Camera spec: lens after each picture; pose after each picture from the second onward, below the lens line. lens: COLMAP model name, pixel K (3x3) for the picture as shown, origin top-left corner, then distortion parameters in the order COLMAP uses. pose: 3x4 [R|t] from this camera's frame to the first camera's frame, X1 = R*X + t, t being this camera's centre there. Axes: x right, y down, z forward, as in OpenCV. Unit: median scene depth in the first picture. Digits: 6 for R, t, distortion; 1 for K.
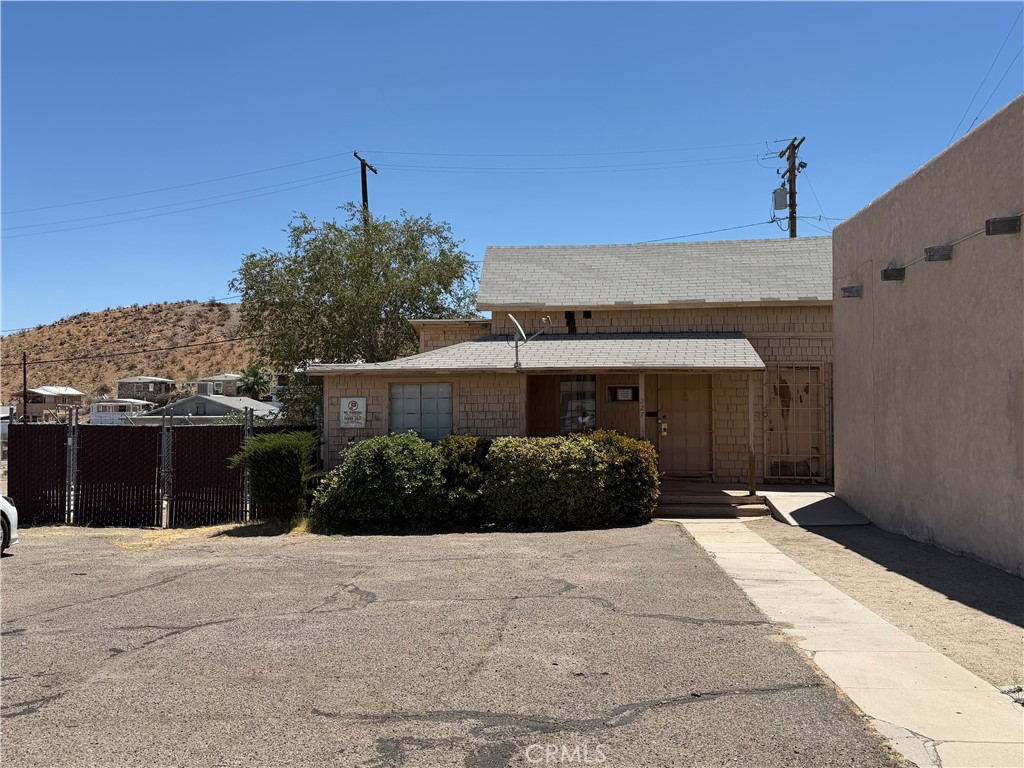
lens RADIAL K [[1001.5, 0, 526.3], [0, 1001.5, 386.9], [0, 0, 1]] dist [0.226605, -0.402965]
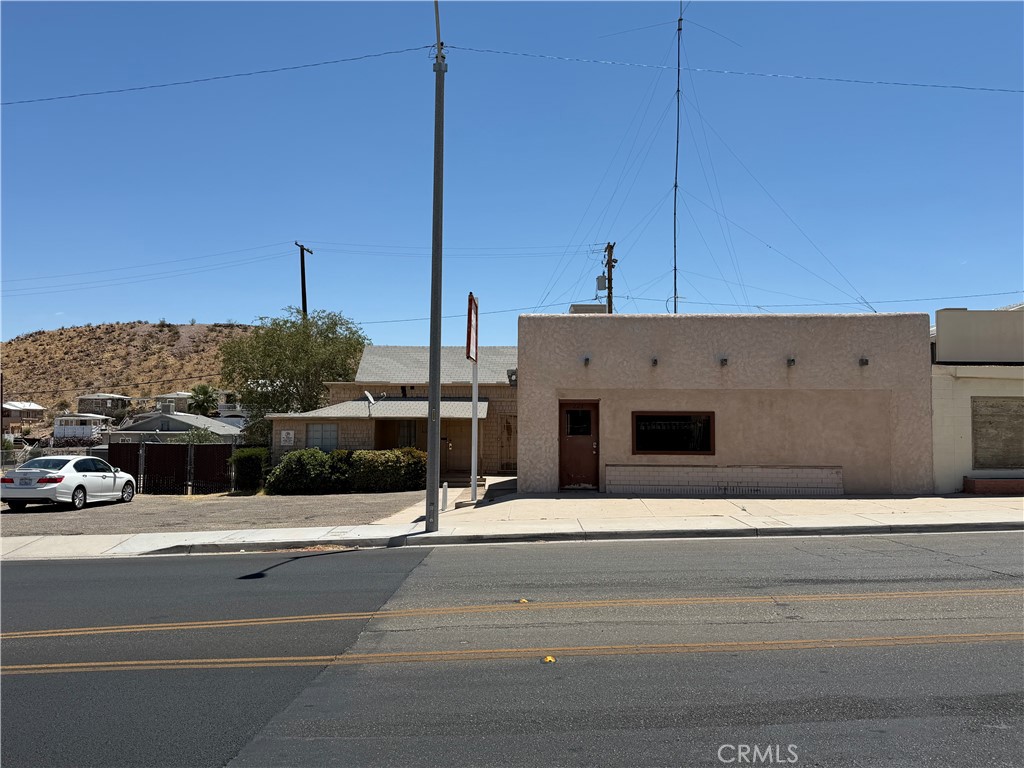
lens RADIAL K [[1001.5, 0, 526.3], [0, 1001.5, 386.9], [0, 0, 1]] dist [0.226605, -0.402965]
pose [[0.998511, 0.011194, 0.053394, 0.043605], [-0.010465, 0.999848, -0.013923, -0.011841], [-0.053542, 0.013343, 0.998476, -0.234378]]
